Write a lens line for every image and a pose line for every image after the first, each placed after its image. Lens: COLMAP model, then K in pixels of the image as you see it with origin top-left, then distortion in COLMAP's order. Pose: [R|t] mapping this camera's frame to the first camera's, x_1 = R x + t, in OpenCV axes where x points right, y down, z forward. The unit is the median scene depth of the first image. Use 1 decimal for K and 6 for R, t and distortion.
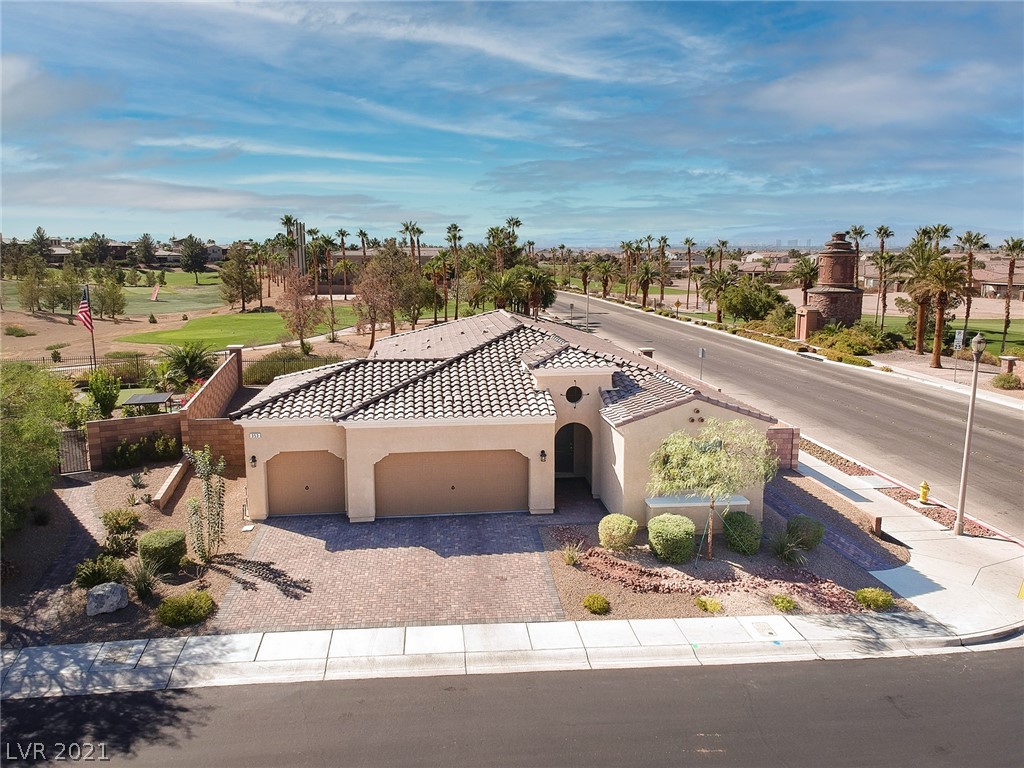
lens RADIAL K [[744.3, 0, 512.0], [0, 744.3, 384.0], [0, 0, 1]] dist [0.087437, -0.156853]
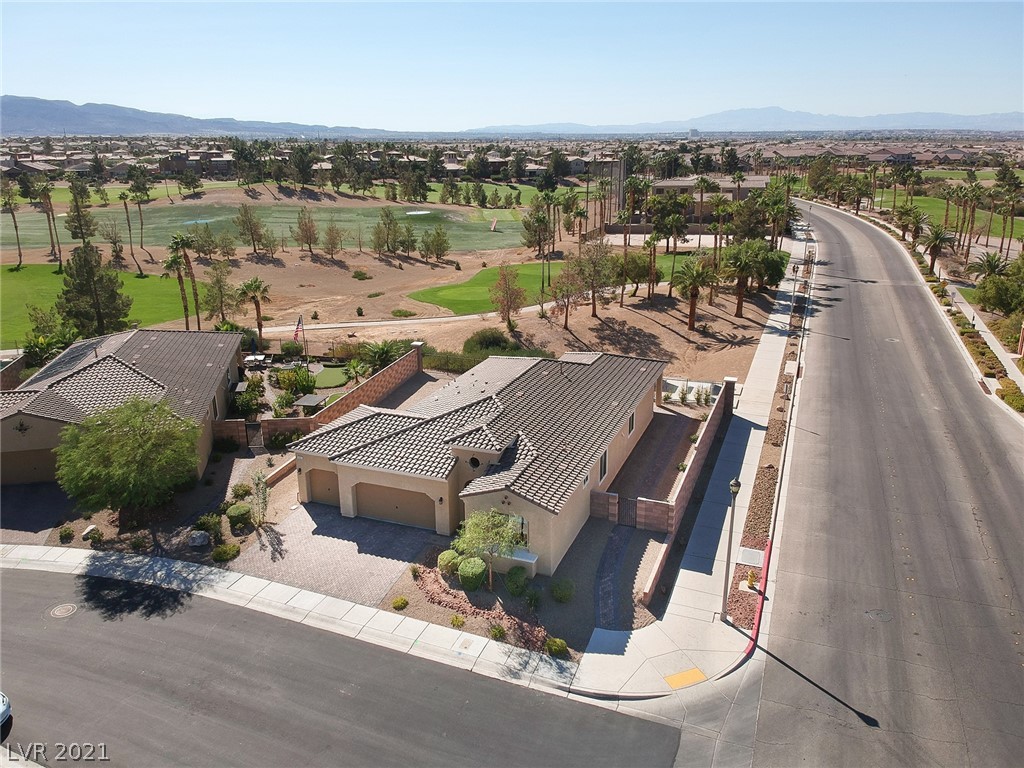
lens RADIAL K [[734.6, 0, 512.0], [0, 734.6, 384.0], [0, 0, 1]] dist [0.141979, -0.284081]
pose [[0.881894, 0.136483, -0.451260, 0.933399], [-0.073718, 0.985326, 0.153945, -0.440577], [0.465649, -0.102498, 0.879014, -0.315941]]
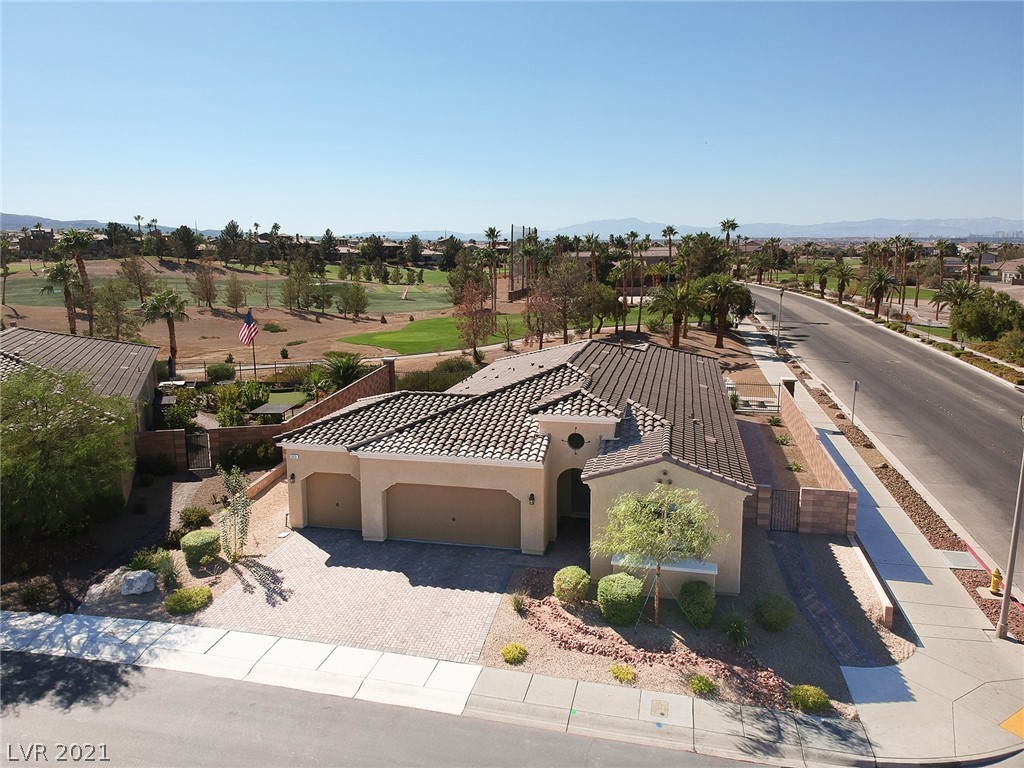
lens RADIAL K [[744.3, 0, 512.0], [0, 744.3, 384.0], [0, 0, 1]] dist [0.087437, -0.156853]
pose [[0.944303, 0.056226, -0.324239, 0.377773], [-0.053923, 0.998415, 0.016091, -0.087307], [0.324630, 0.002289, 0.945838, 0.004030]]
